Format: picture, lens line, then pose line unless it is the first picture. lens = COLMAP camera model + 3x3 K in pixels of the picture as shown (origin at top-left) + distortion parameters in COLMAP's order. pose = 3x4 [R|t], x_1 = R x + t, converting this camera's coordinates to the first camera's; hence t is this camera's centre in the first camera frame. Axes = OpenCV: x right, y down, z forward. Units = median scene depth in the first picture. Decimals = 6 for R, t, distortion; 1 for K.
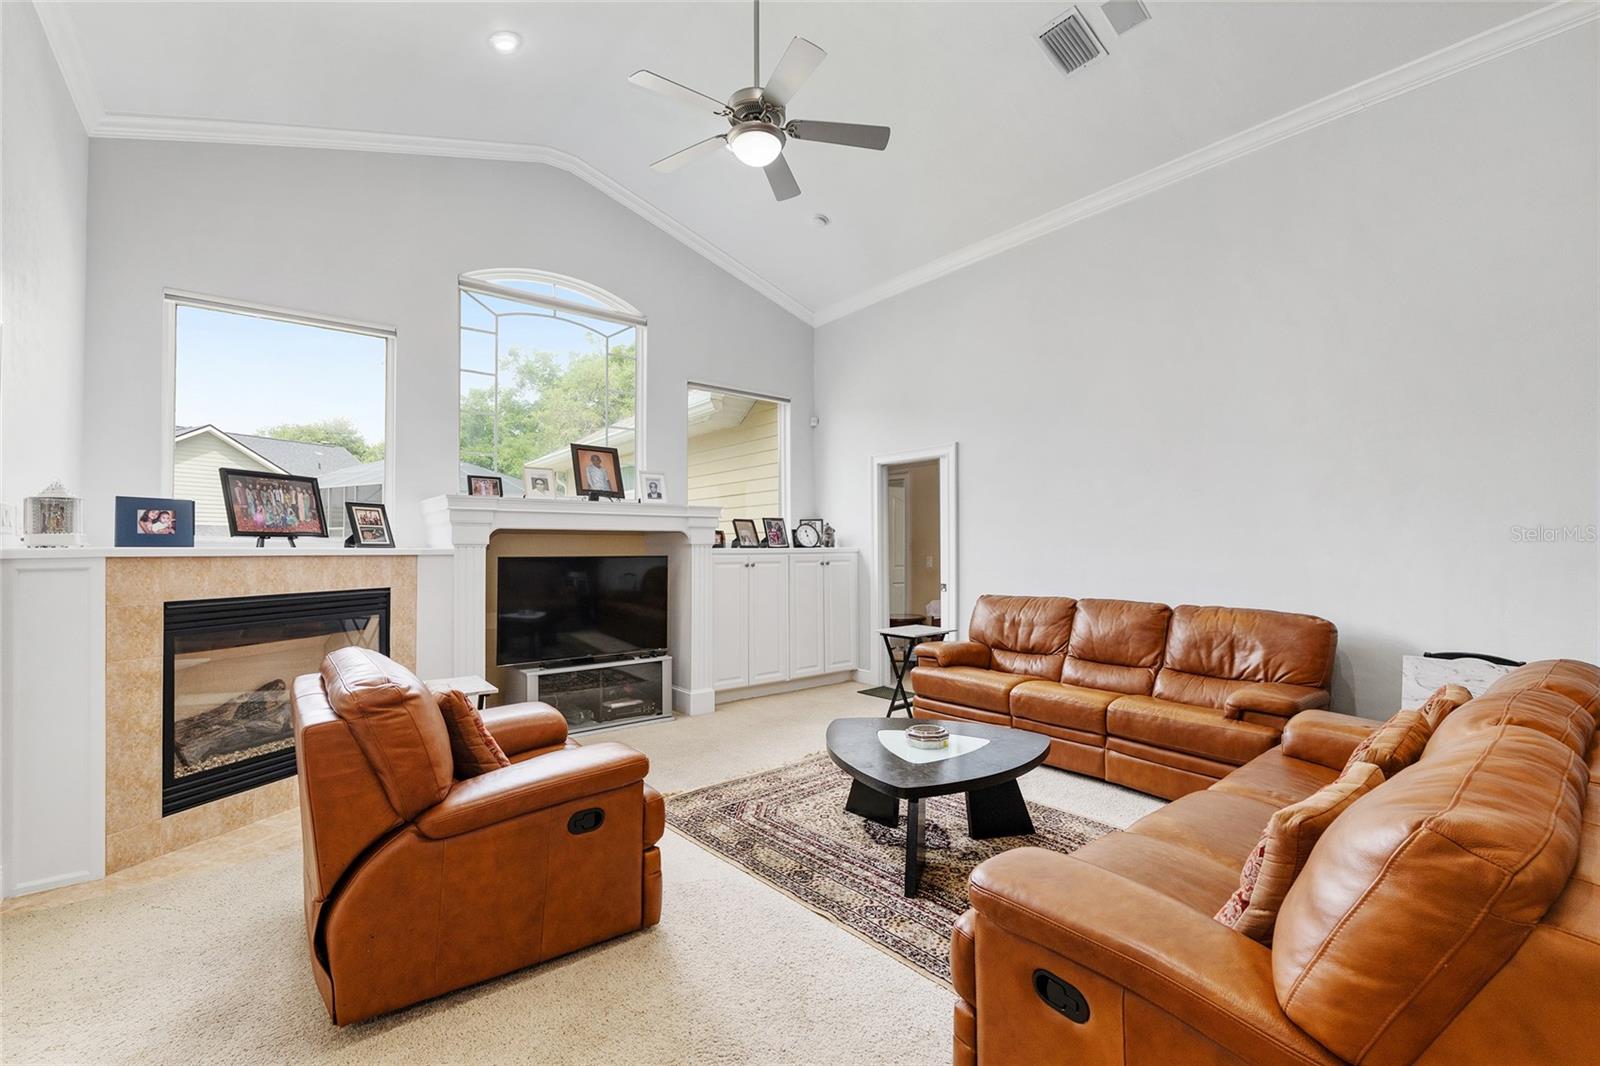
lens RADIAL K [[687.7, 0, 795.1], [0, 687.7, 539.1], [0, 0, 1]] dist [-0.002003, -0.000357]
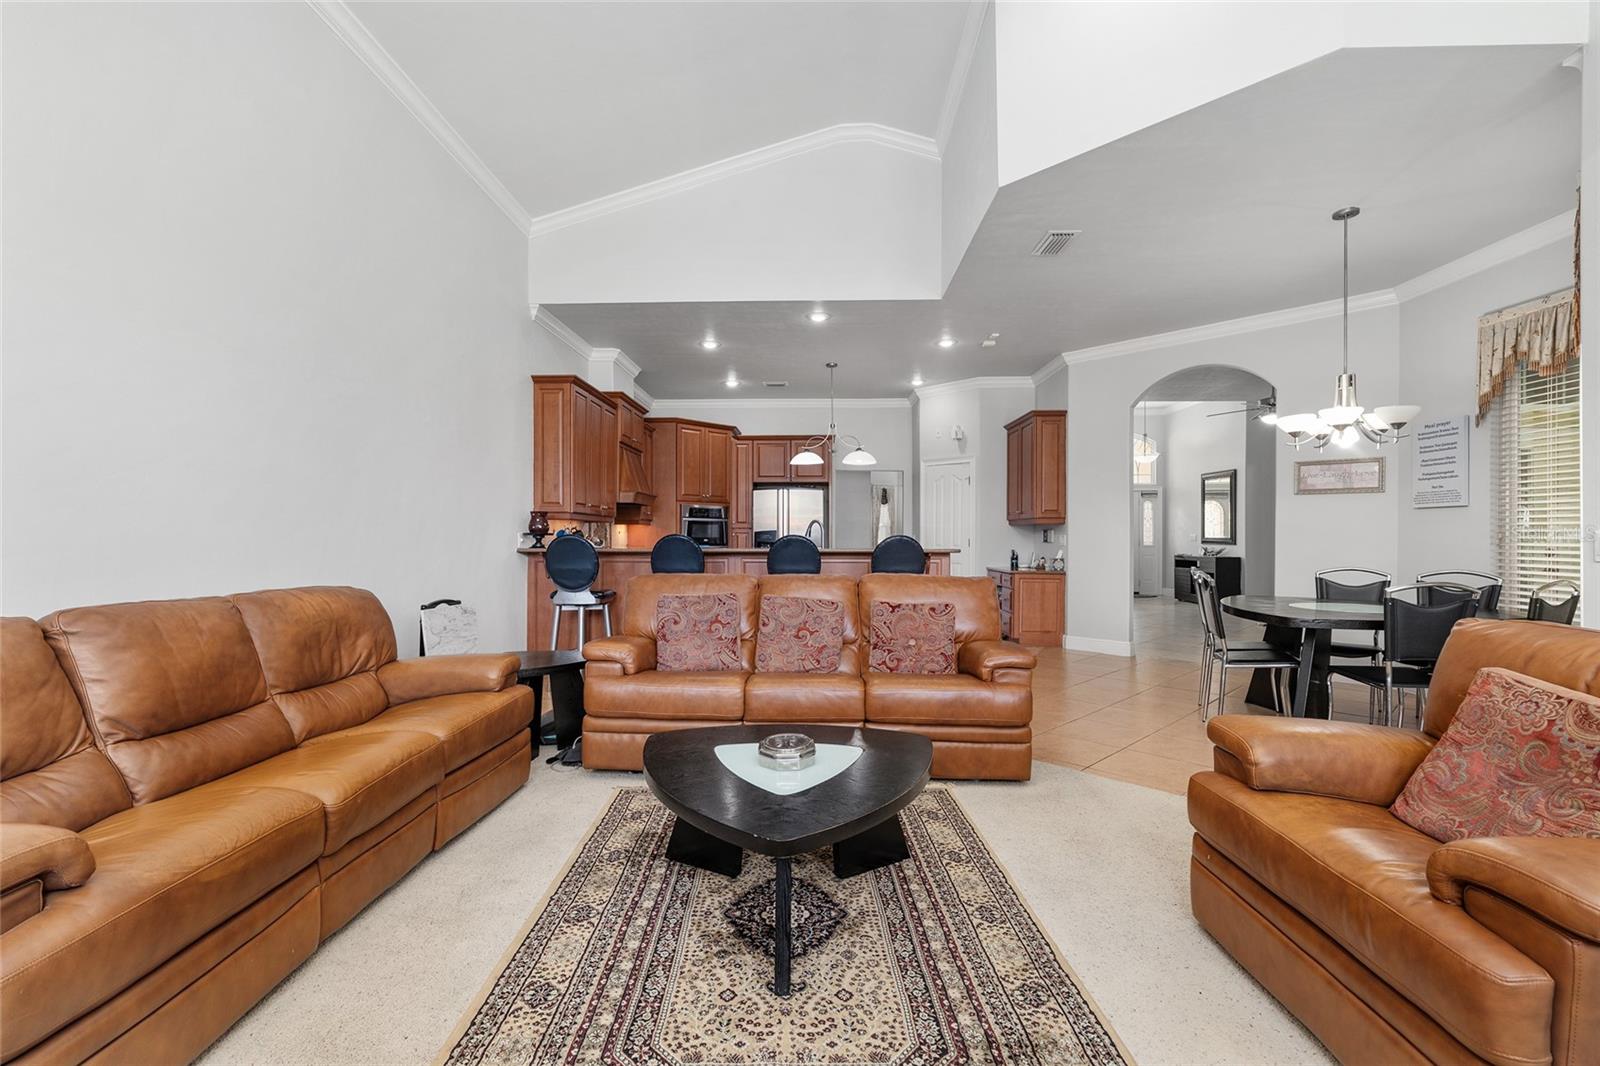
lens RADIAL K [[687.7, 0, 795.1], [0, 687.7, 539.1], [0, 0, 1]] dist [-0.002003, -0.000357]
pose [[-0.757000, -0.005264, 0.653394, -0.188623], [-0.009396, 0.999952, -0.002831, 0.037906], [-0.653347, -0.008282, -0.757013, 0.989509]]
